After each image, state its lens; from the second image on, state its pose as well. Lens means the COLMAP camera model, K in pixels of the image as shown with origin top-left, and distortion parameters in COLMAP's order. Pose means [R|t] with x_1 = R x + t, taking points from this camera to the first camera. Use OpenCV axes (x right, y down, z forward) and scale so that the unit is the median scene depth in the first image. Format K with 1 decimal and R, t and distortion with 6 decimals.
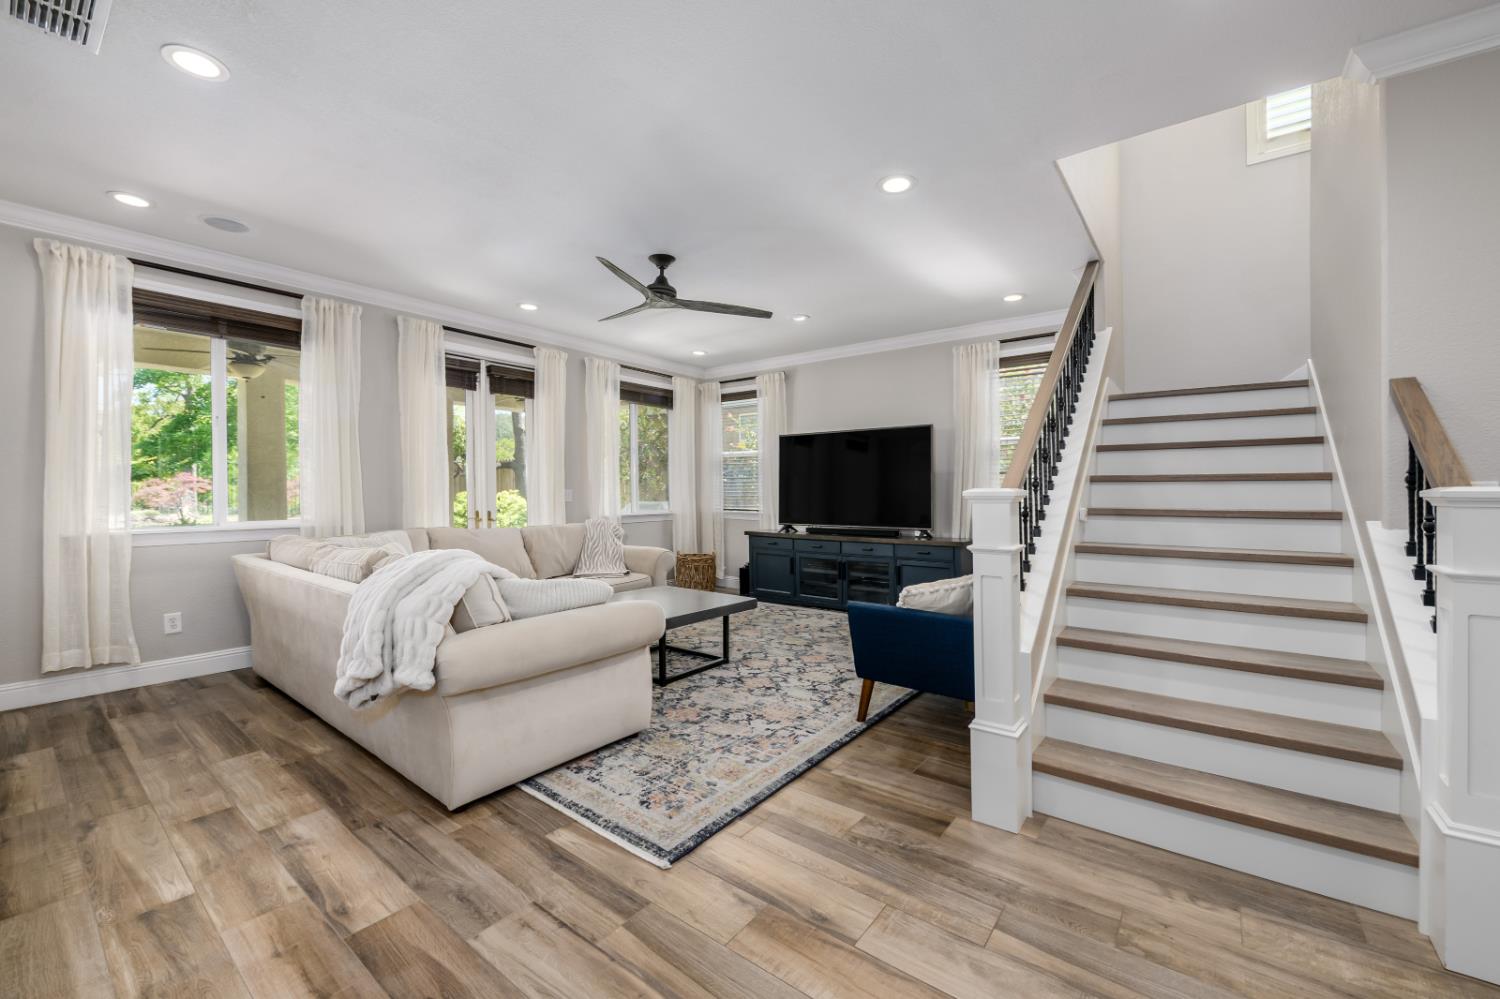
lens RADIAL K [[598.5, 0, 771.2], [0, 598.5, 510.6], [0, 0, 1]] dist [-0.000116, -0.005184]
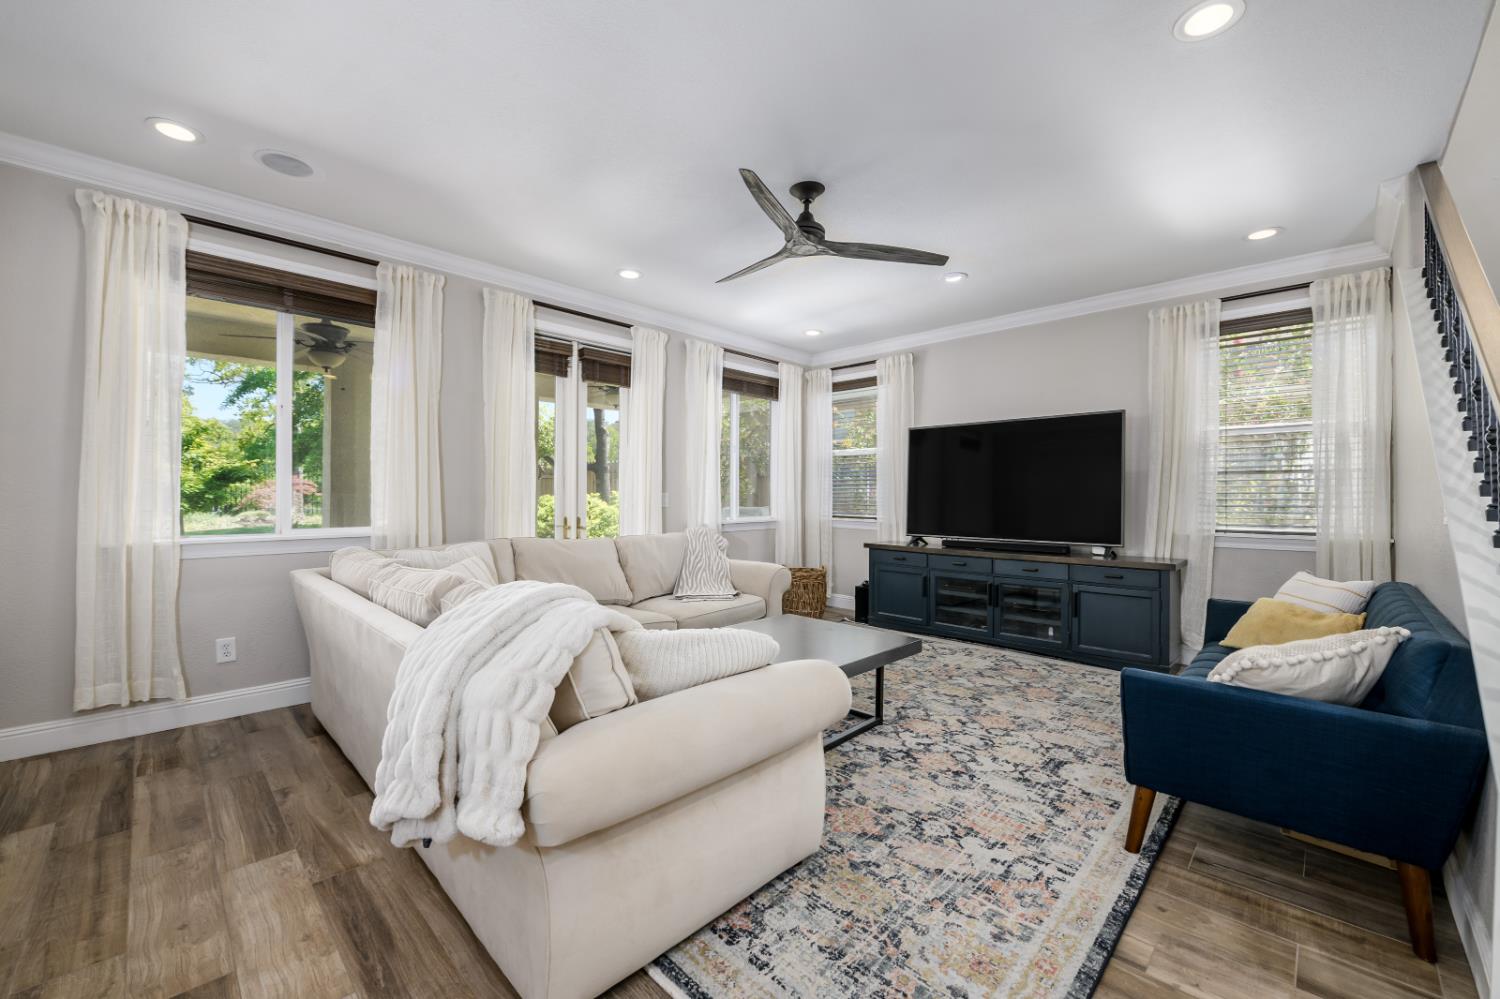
lens RADIAL K [[601.0, 0, 750.0], [0, 601.0, 499.5], [0, 0, 1]] dist [-0.000439, -0.005370]
pose [[0.990082, 0.004899, -0.140408, -0.149637], [-0.008419, 0.999665, -0.024489, -0.008772], [0.140241, 0.025429, 0.989791, 0.252356]]
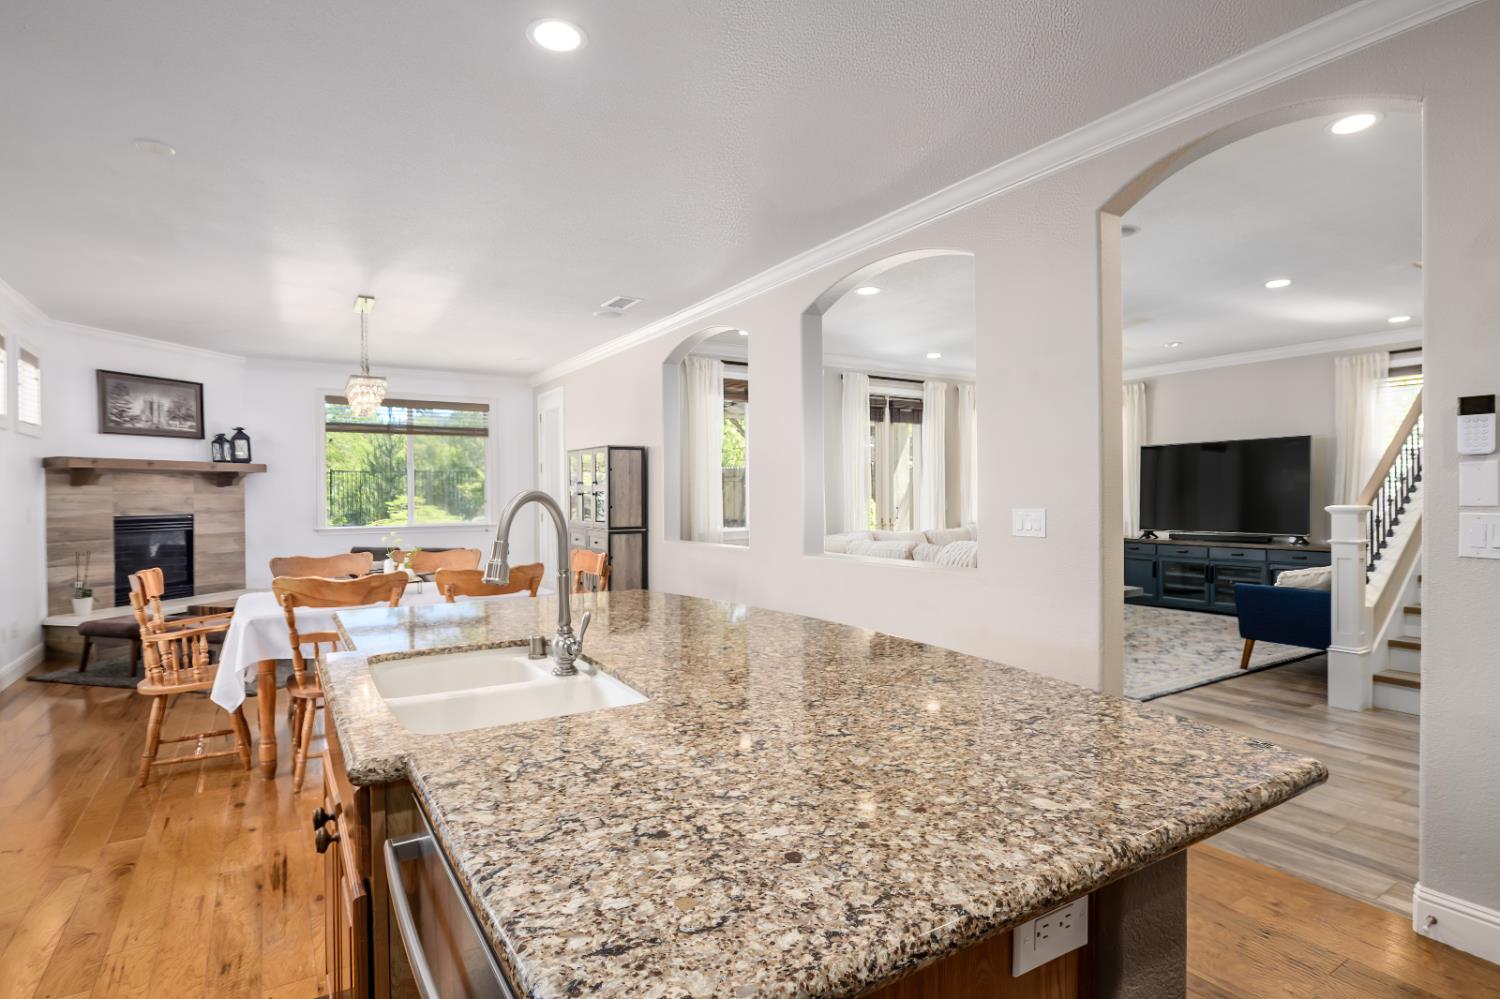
lens RADIAL K [[803.4, 0, 753.8], [0, 803.4, 527.9], [0, 0, 1]] dist [-0.003140, -0.000371]
pose [[0.938158, 0.005636, -0.346161, -0.236989], [-0.000330, 0.999882, 0.015384, -0.005013], [0.346206, -0.014319, 0.938049, -0.983567]]
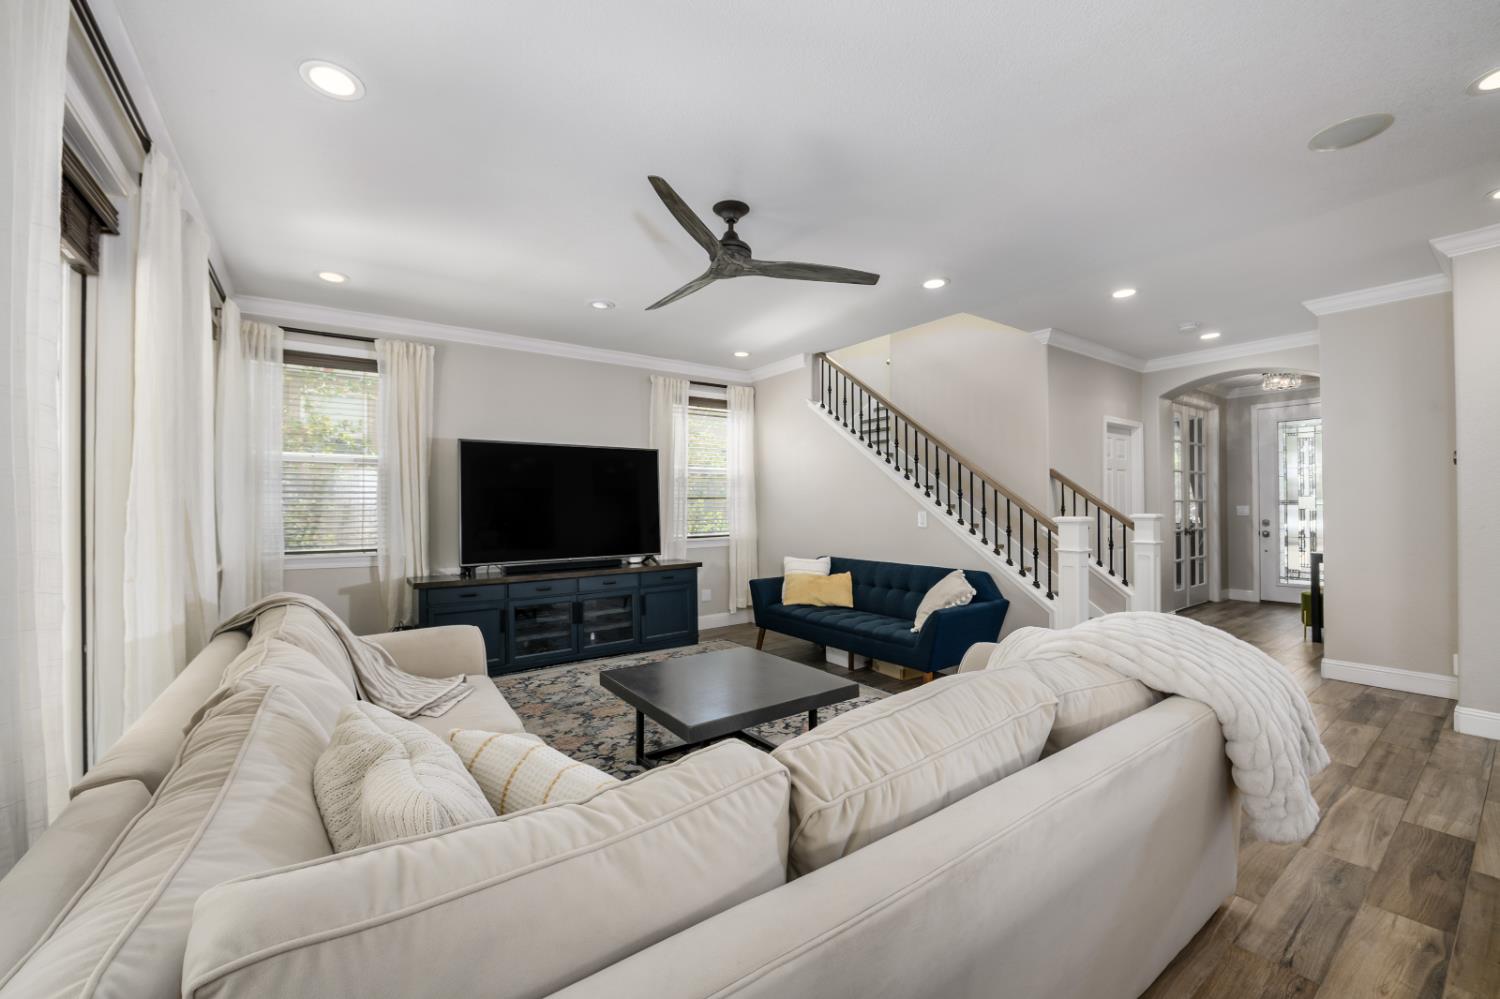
lens RADIAL K [[586.0, 0, 750.0], [0, 586.0, 499.5], [0, 0, 1]] dist [-0.017862, -0.000201]
pose [[0.302656, 0.009125, 0.953056, -0.938760], [0.037941, 0.999046, -0.021614, -0.048369], [-0.952345, 0.042701, 0.302021, 0.842163]]
